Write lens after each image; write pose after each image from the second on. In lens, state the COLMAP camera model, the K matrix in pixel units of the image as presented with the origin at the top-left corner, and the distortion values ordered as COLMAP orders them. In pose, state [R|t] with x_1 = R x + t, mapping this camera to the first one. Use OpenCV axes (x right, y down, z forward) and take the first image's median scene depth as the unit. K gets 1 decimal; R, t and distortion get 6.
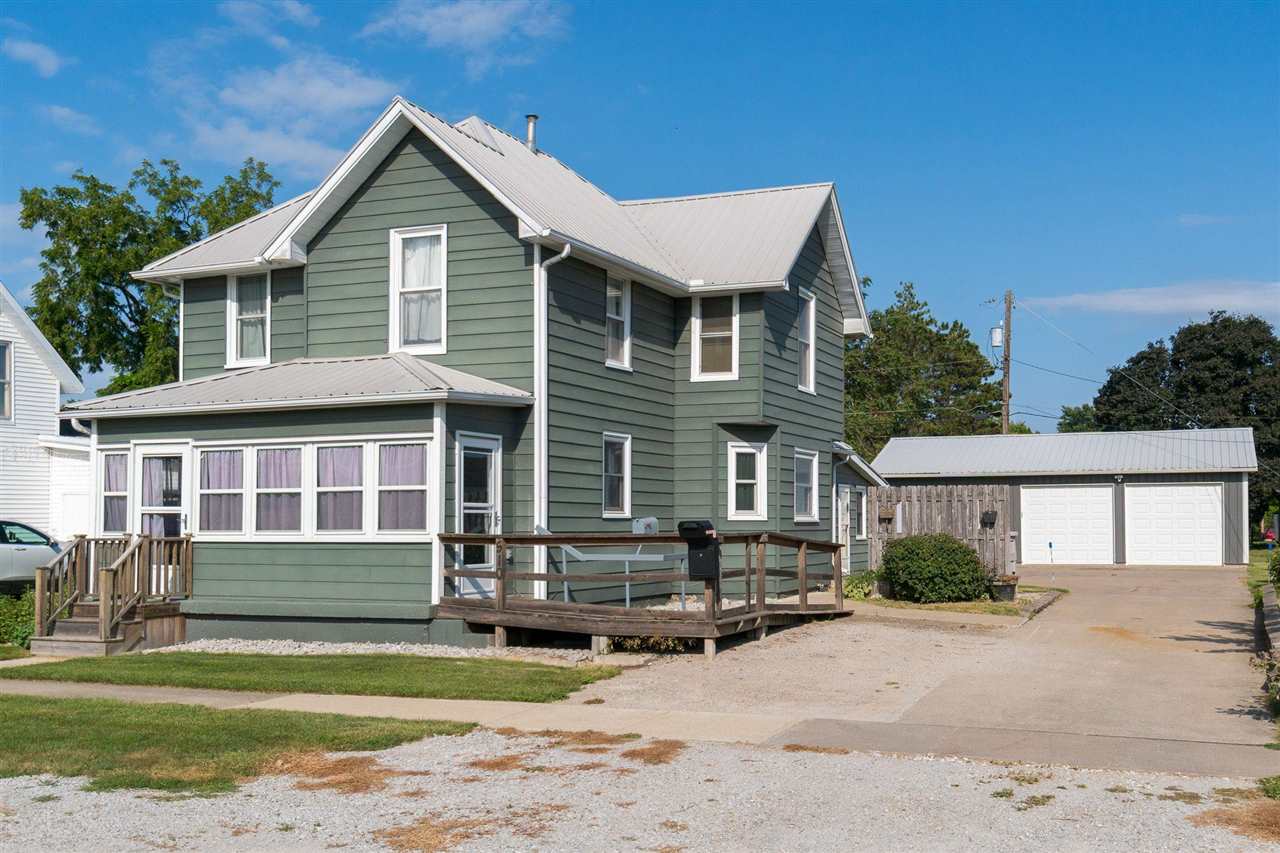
lens RADIAL K [[1402.2, 0, 640.0], [0, 1402.2, 426.5], [0, 0, 1]] dist [0.004869, -0.002601]
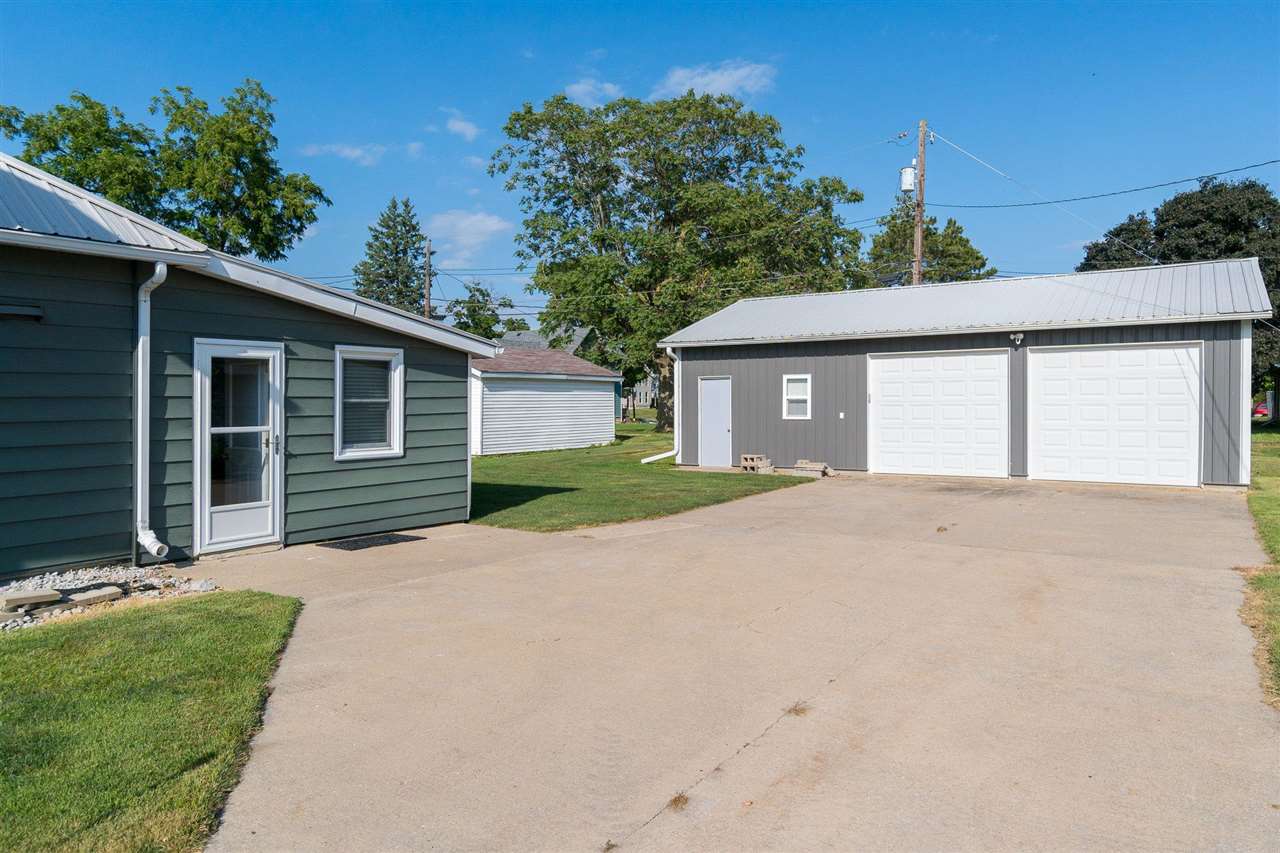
lens RADIAL K [[878.3, 0, 646.0], [0, 878.3, 397.1], [0, 0, 1]] dist [-0.002799, -0.001609]
pose [[0.983539, -0.009621, -0.180441, 0.242160], [0.021538, 0.997705, 0.064201, 0.033039], [0.179409, -0.067030, 0.981488, 0.572884]]
